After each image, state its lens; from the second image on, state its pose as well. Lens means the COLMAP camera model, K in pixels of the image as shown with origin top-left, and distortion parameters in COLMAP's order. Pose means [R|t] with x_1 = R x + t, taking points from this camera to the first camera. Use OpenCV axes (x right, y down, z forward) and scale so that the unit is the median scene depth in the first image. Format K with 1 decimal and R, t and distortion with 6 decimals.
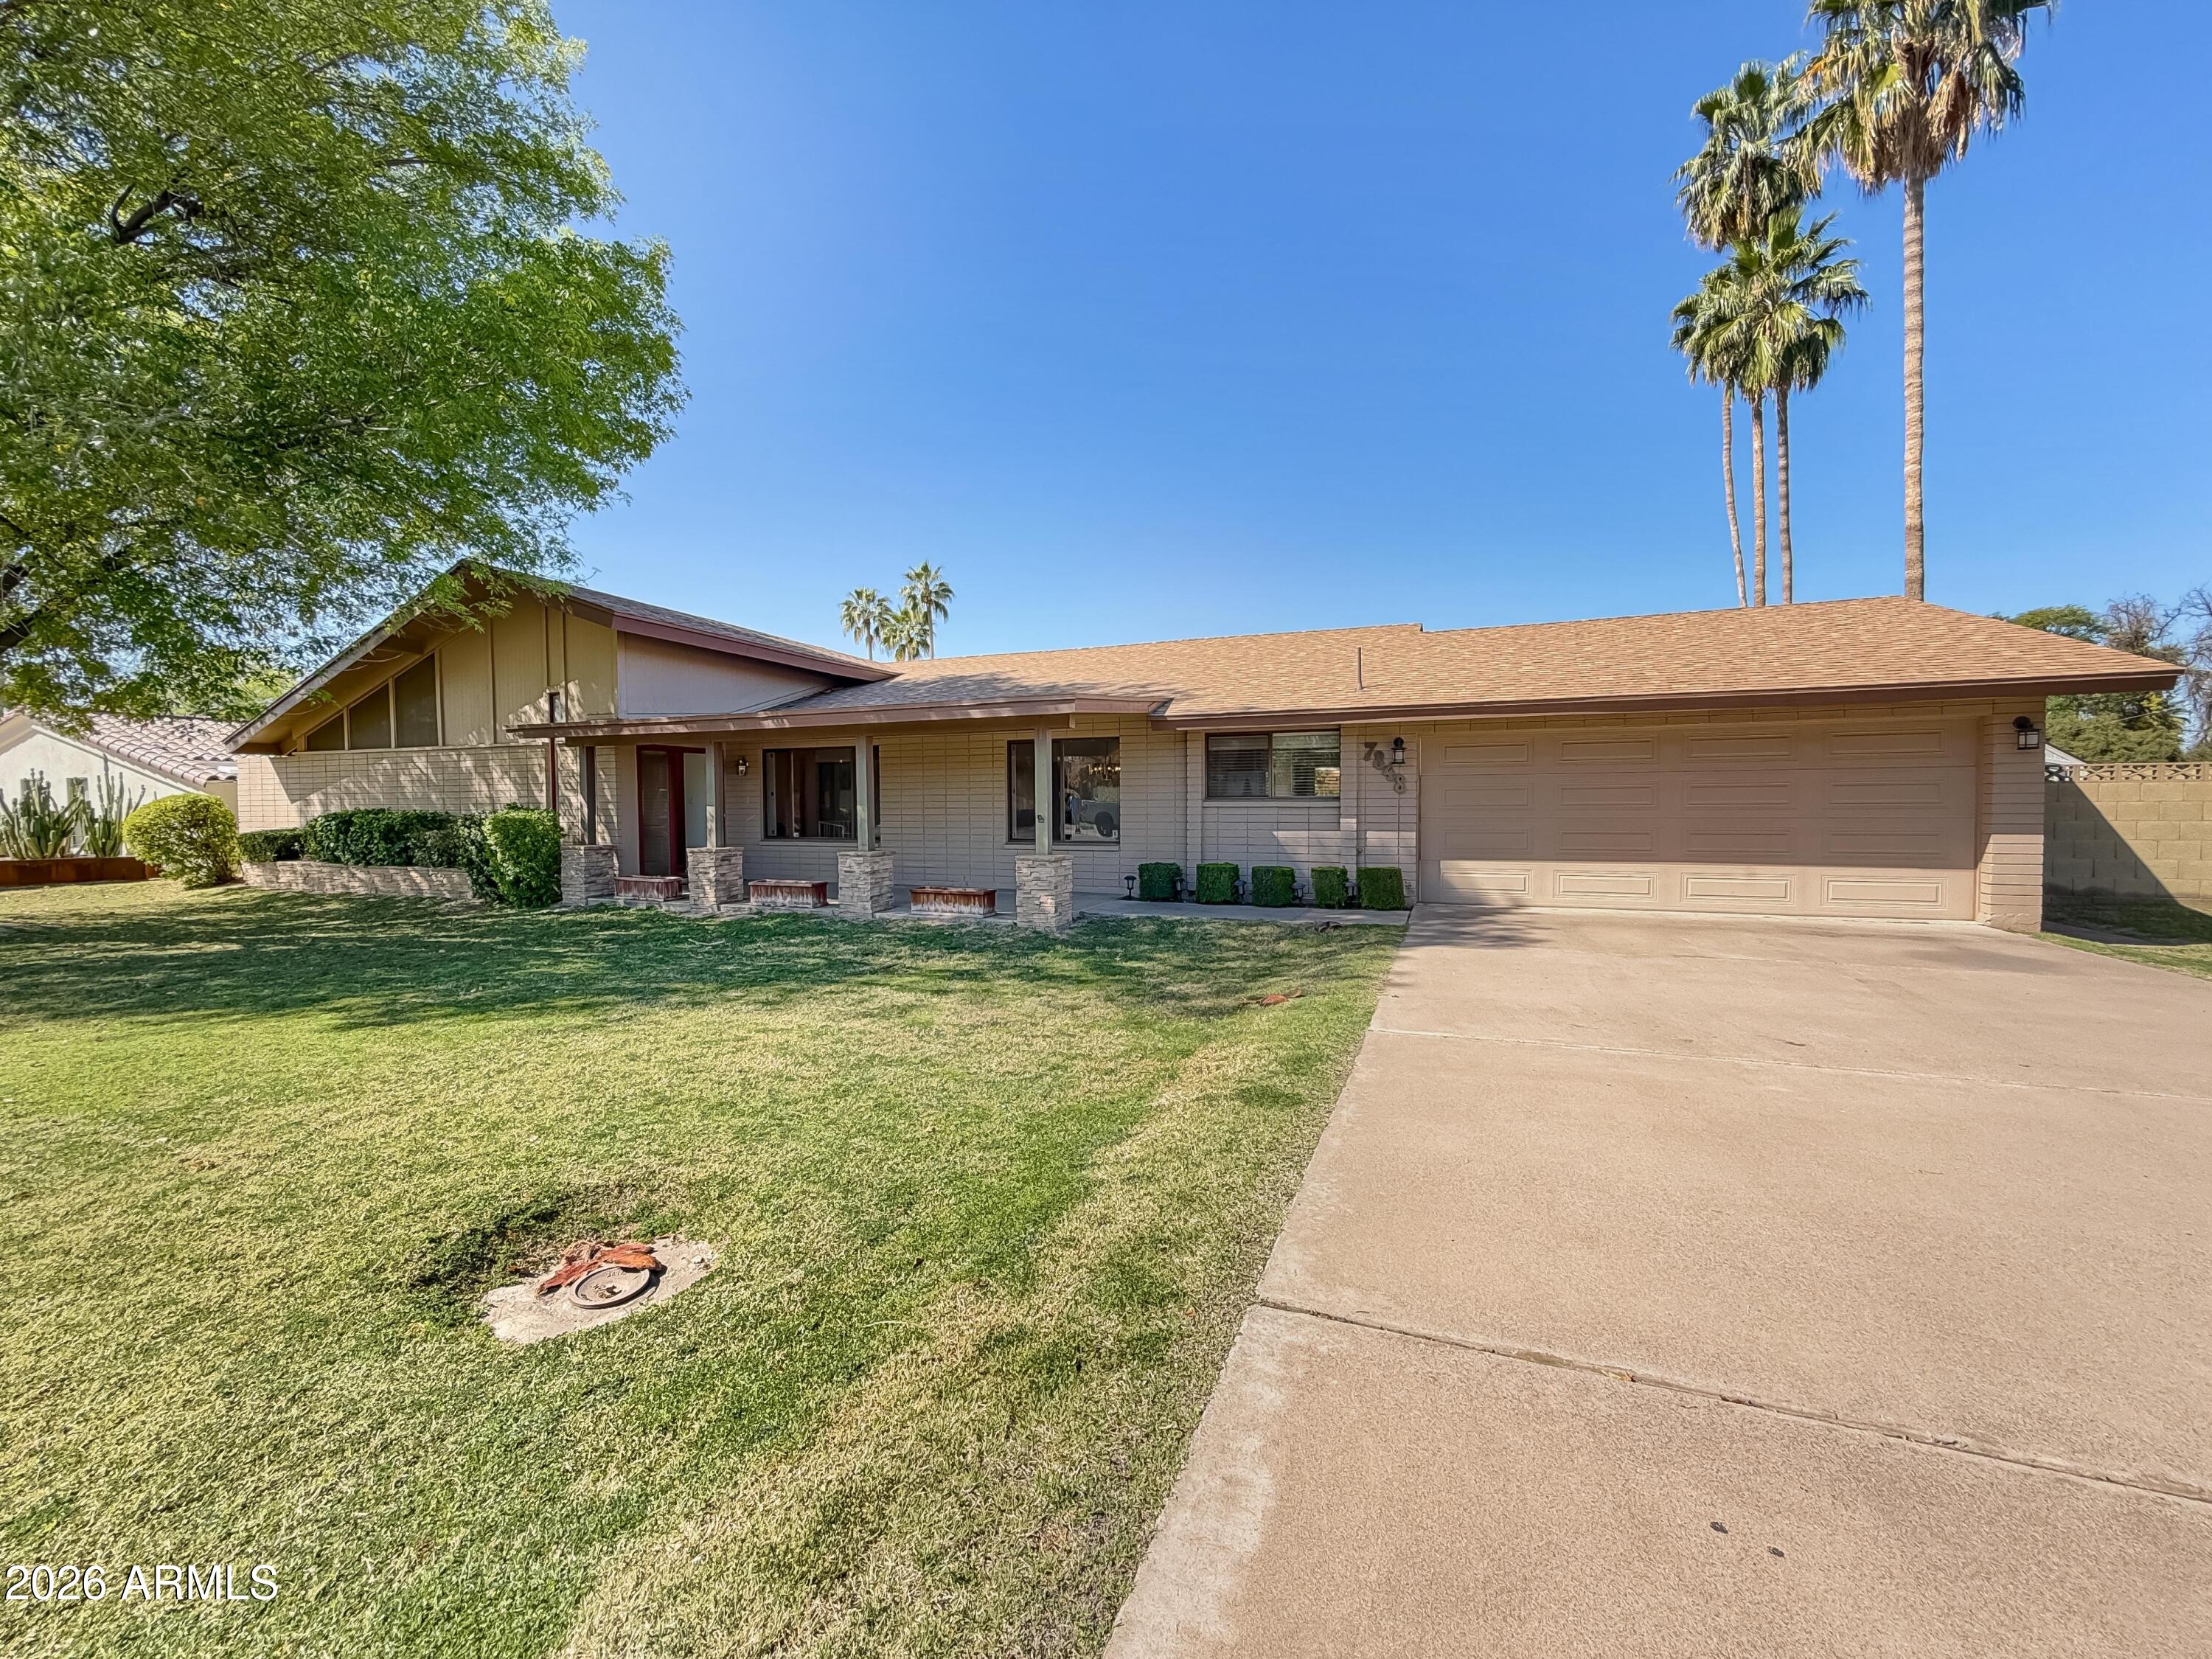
lens RADIAL K [[885.3, 0, 1106.3], [0, 885.3, 826.4], [0, 0, 1]] dist [0.001146, -0.000586]
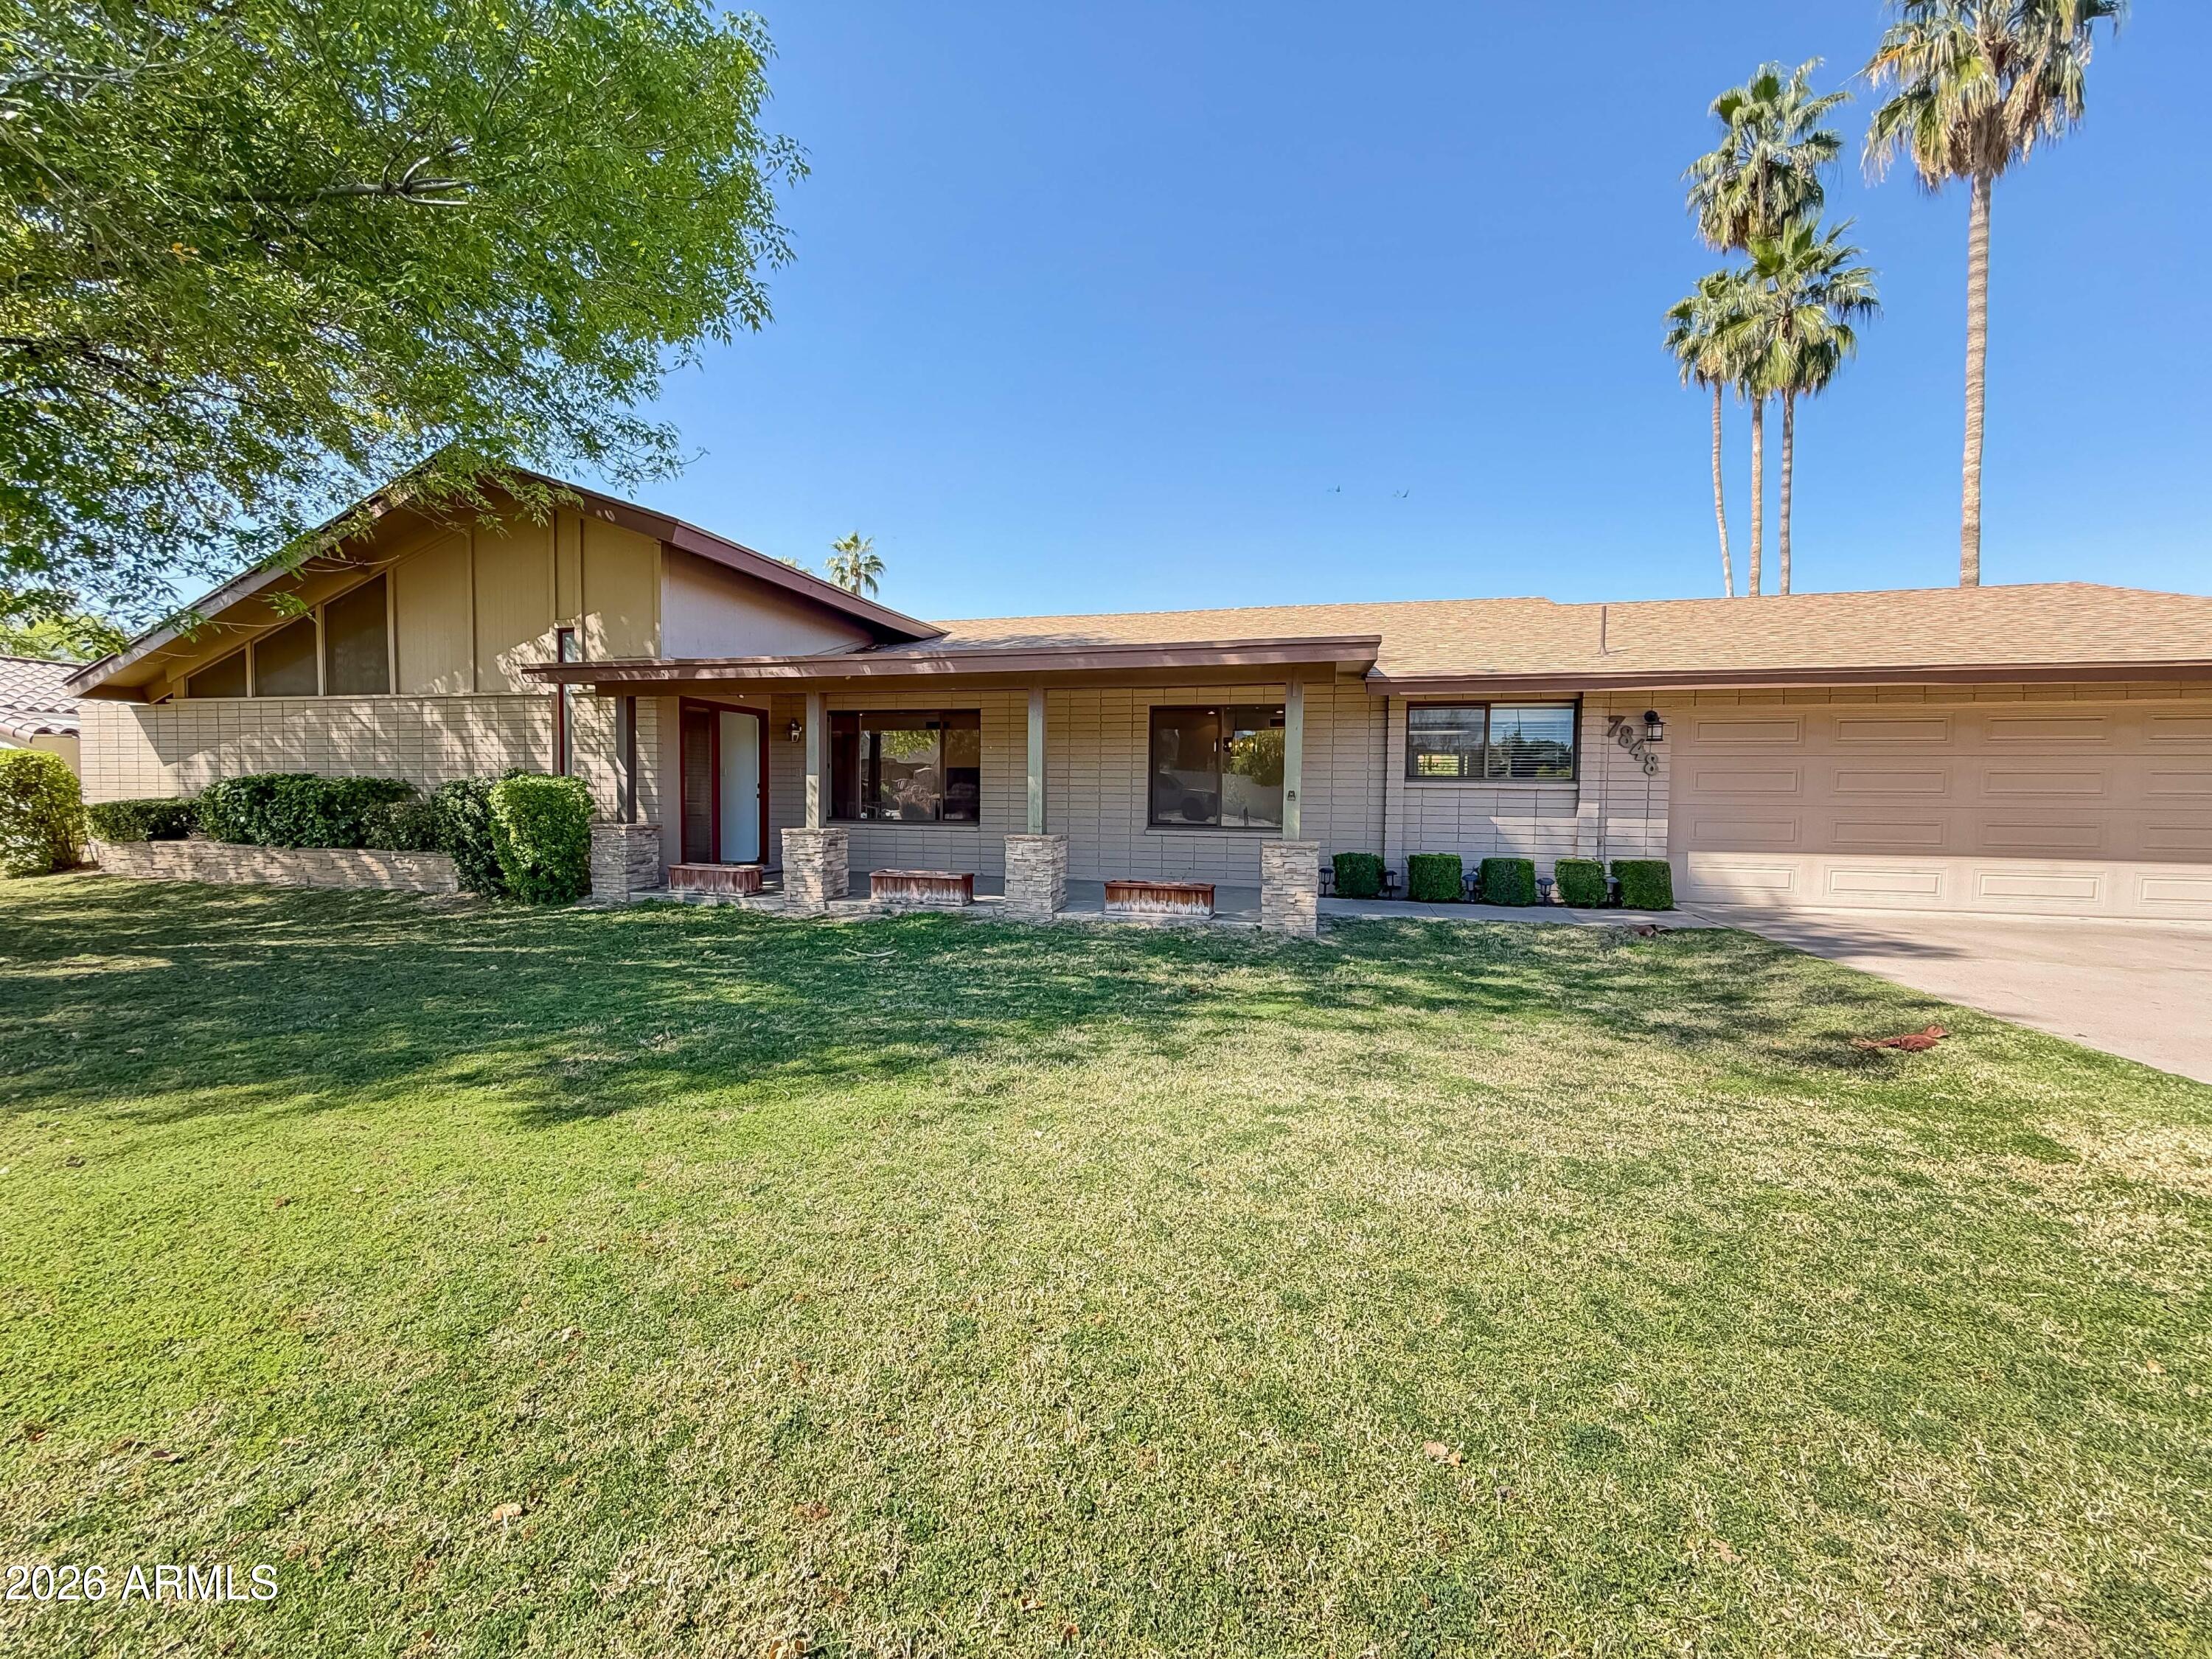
lens RADIAL K [[885.3, 0, 1107.8], [0, 885.3, 826.9], [0, 0, 1]] dist [0.001146, -0.000586]
pose [[0.992163, 0.013286, 0.124244, -0.244760], [-0.014309, 0.999871, 0.007345, 0.011670], [-0.124130, -0.009065, 0.992225, 0.166074]]
